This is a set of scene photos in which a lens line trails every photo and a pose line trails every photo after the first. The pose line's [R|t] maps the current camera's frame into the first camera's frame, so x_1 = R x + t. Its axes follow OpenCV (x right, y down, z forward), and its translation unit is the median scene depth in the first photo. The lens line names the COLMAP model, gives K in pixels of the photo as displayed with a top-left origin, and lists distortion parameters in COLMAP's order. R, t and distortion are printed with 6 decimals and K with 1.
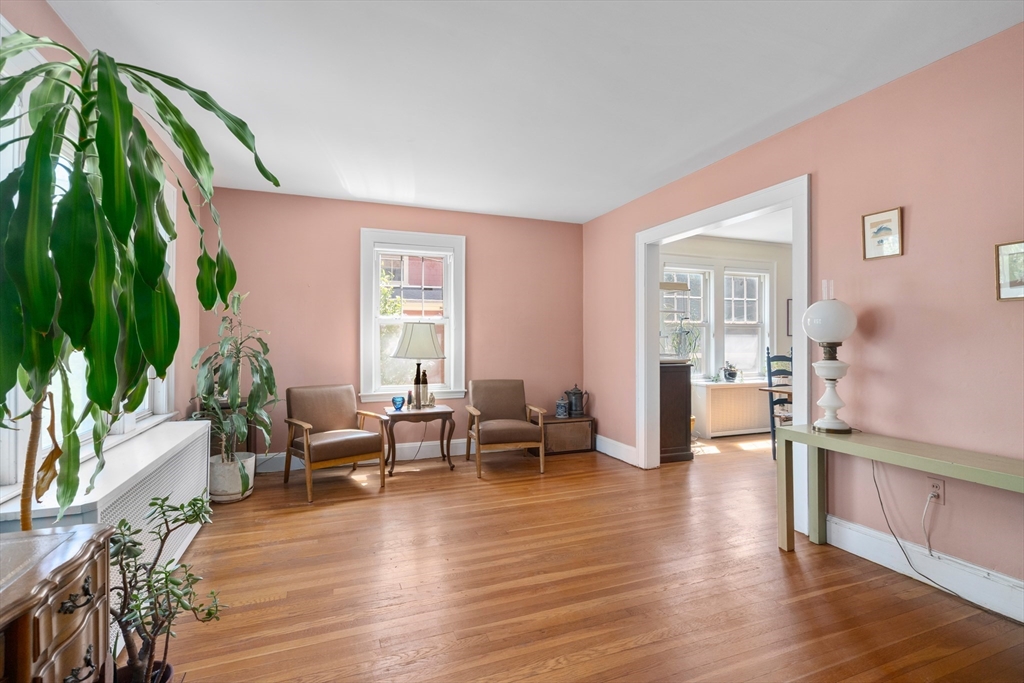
lens RADIAL K [[475.2, 0, 510.7], [0, 475.2, 339.5], [0, 0, 1]] dist [-0.008223, 0.003855]
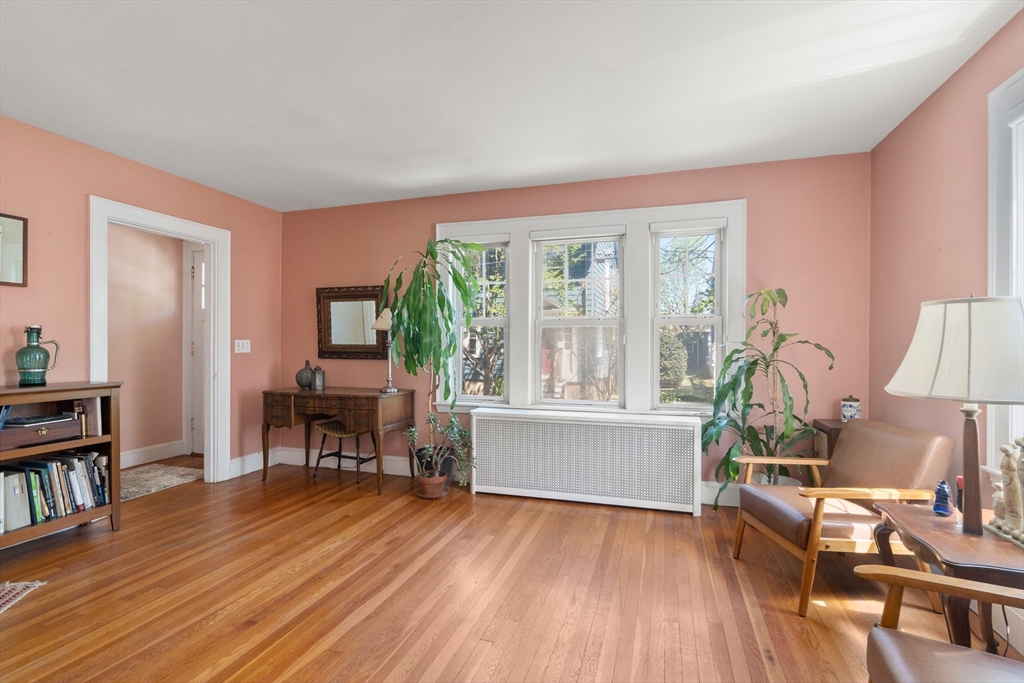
lens RADIAL K [[475.2, 0, 509.1], [0, 475.2, 344.2], [0, 0, 1]] dist [-0.008223, 0.003855]
pose [[-0.624426, -0.002988, -0.781078, 0.501472], [-0.004111, 0.999991, -0.000539, 0.000972], [0.781073, 0.002874, -0.624433, 1.483558]]
